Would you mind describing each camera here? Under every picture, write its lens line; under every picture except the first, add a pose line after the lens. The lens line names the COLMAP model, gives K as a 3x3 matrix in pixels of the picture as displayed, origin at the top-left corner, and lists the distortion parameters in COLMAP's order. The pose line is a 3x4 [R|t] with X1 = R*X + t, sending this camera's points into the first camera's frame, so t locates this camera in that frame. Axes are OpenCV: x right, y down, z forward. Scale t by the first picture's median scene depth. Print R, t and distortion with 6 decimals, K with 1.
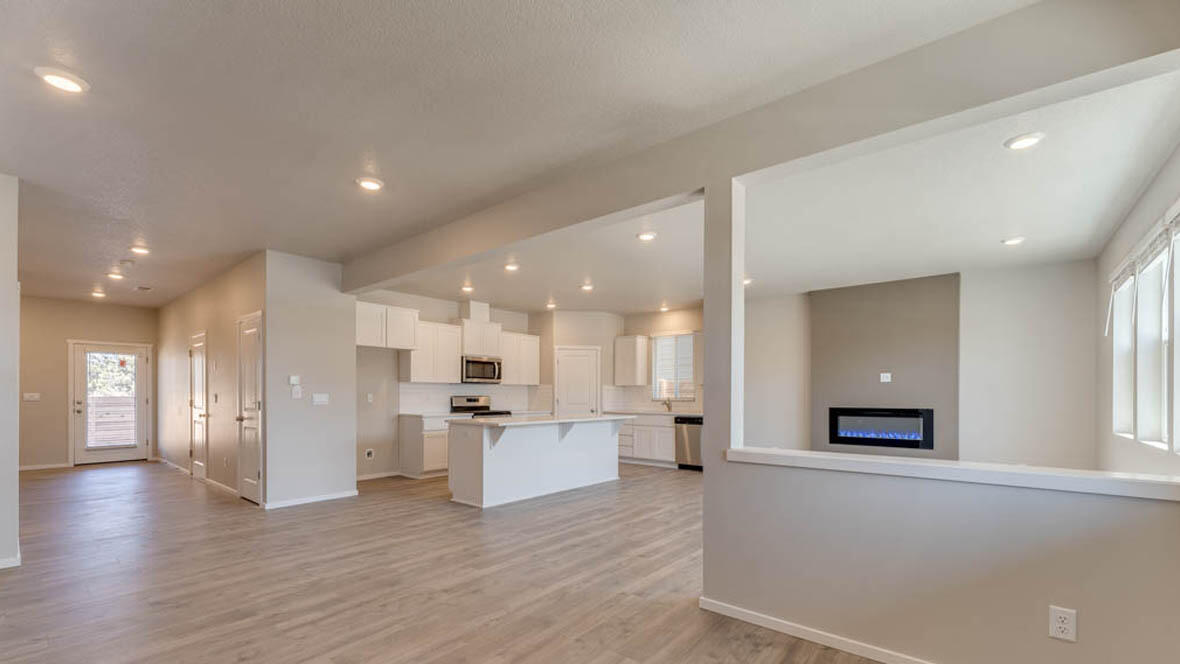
lens RADIAL K [[492.6, 0, 592.7], [0, 492.6, 392.6], [0, 0, 1]] dist [-0.003684, -0.000419]
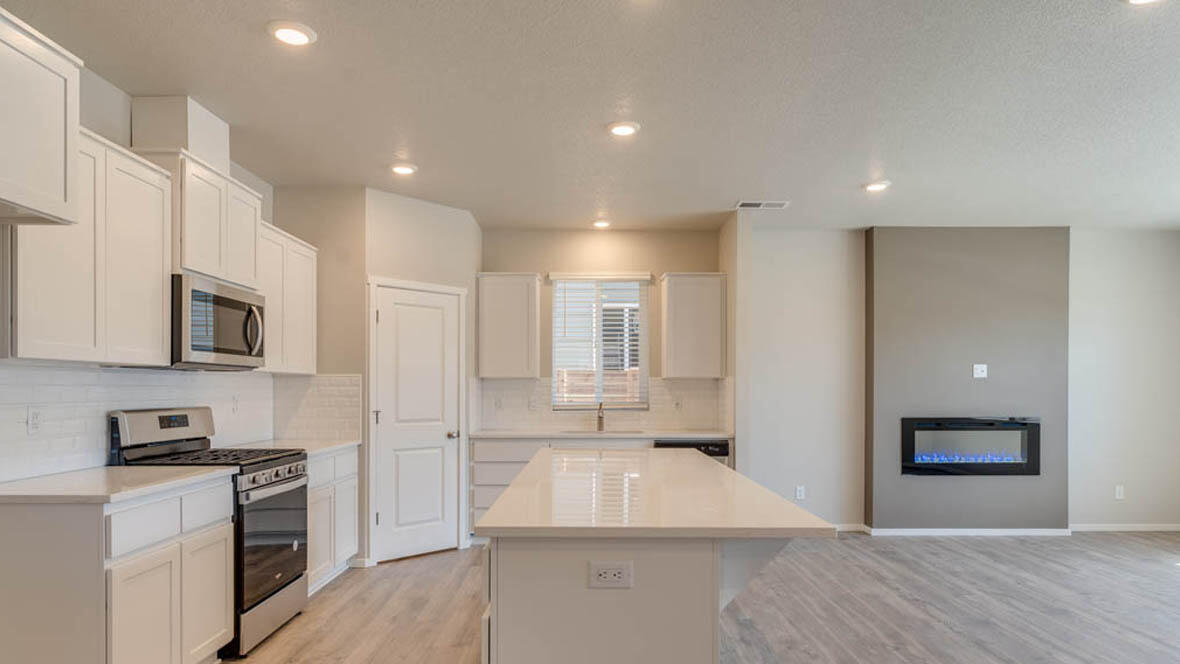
lens RADIAL K [[688.0, 0, 587.4], [0, 688.0, 394.6], [0, 0, 1]] dist [0.003328, -0.001036]
pose [[0.768617, -0.006101, 0.639680, -0.335623], [-0.001380, 0.999936, 0.011195, -0.006942], [-0.639708, -0.009487, 0.768560, 0.517563]]
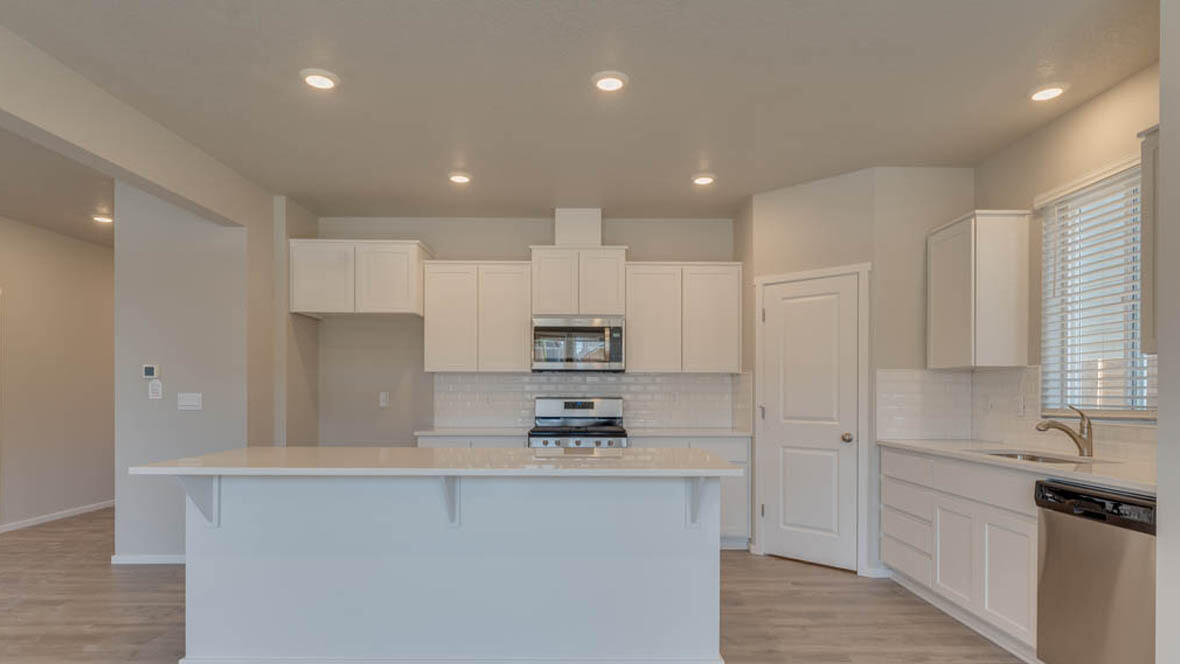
lens RADIAL K [[637.7, 0, 590.3], [0, 637.7, 394.2], [0, 0, 1]] dist [-0.003425, 0.001190]
pose [[0.647538, 0.001899, -0.762031, 0.275879], [0.001106, 0.999994, 0.003431, 0.001655], [0.762032, -0.003064, 0.647532, 0.609013]]
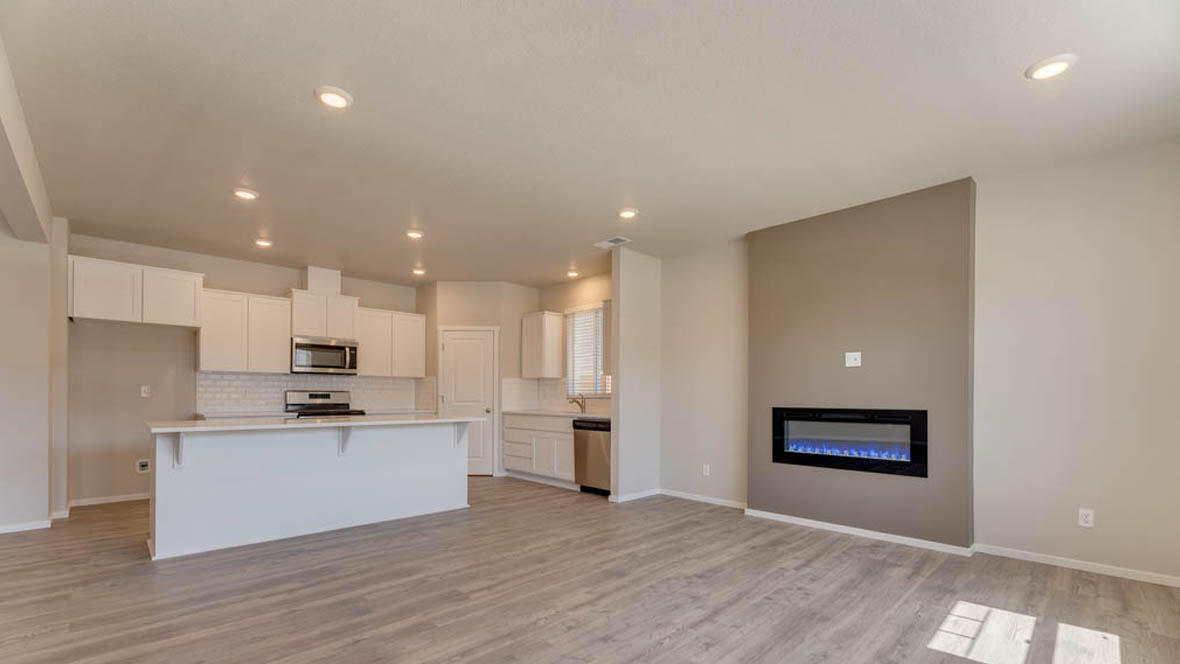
lens RADIAL K [[492.6, 0, 593.1], [0, 492.6, 396.2], [0, 0, 1]] dist [-0.003684, -0.000419]
pose [[0.994797, 0.003161, -0.101832, 0.273916], [-0.002750, 0.999988, 0.004172, 0.011728], [0.101844, -0.003871, 0.994793, 0.285761]]
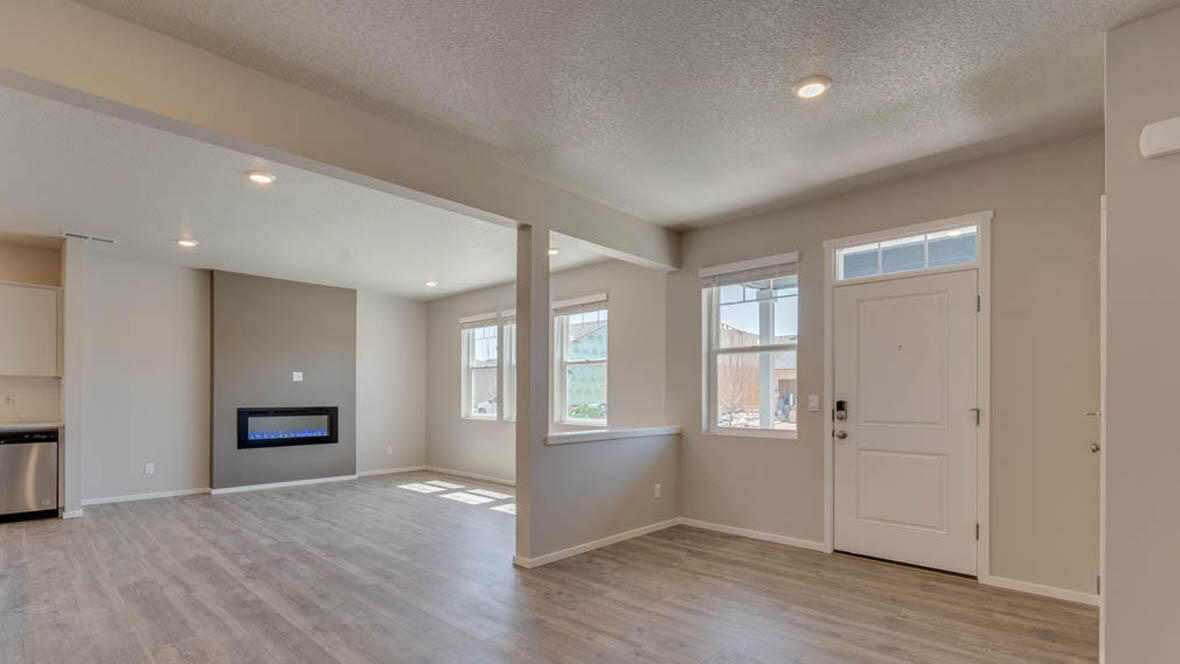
lens RADIAL K [[550.8, 0, 594.6], [0, 550.8, 393.5], [0, 0, 1]] dist [-0.002606, -0.001013]
pose [[0.059094, 0.001317, 0.998252, -0.404472], [-0.006867, 0.999976, -0.000912, 0.000800], [-0.998229, -0.006801, 0.059102, 0.272662]]
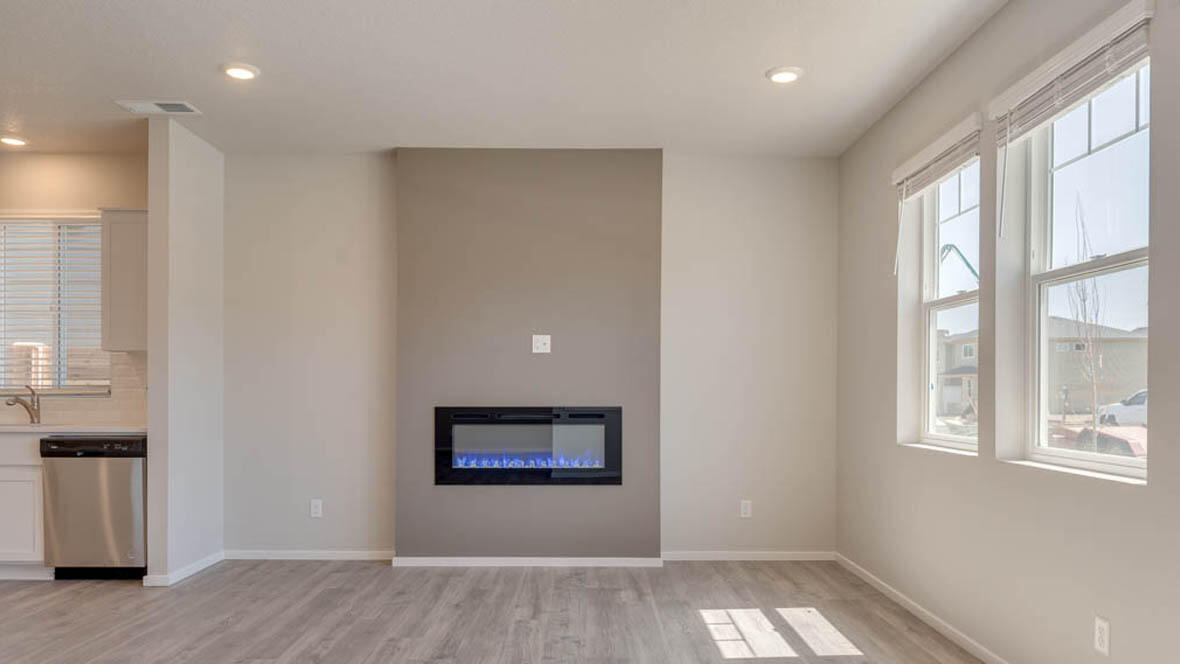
lens RADIAL K [[776.2, 0, 582.9], [0, 776.2, 395.1], [0, 0, 1]] dist [0.002607, 0.002537]
pose [[0.768529, -0.003292, 0.639807, 0.109046], [-0.003978, 0.999943, 0.009923, 0.010290], [-0.639803, -0.010171, 0.768472, 0.313281]]
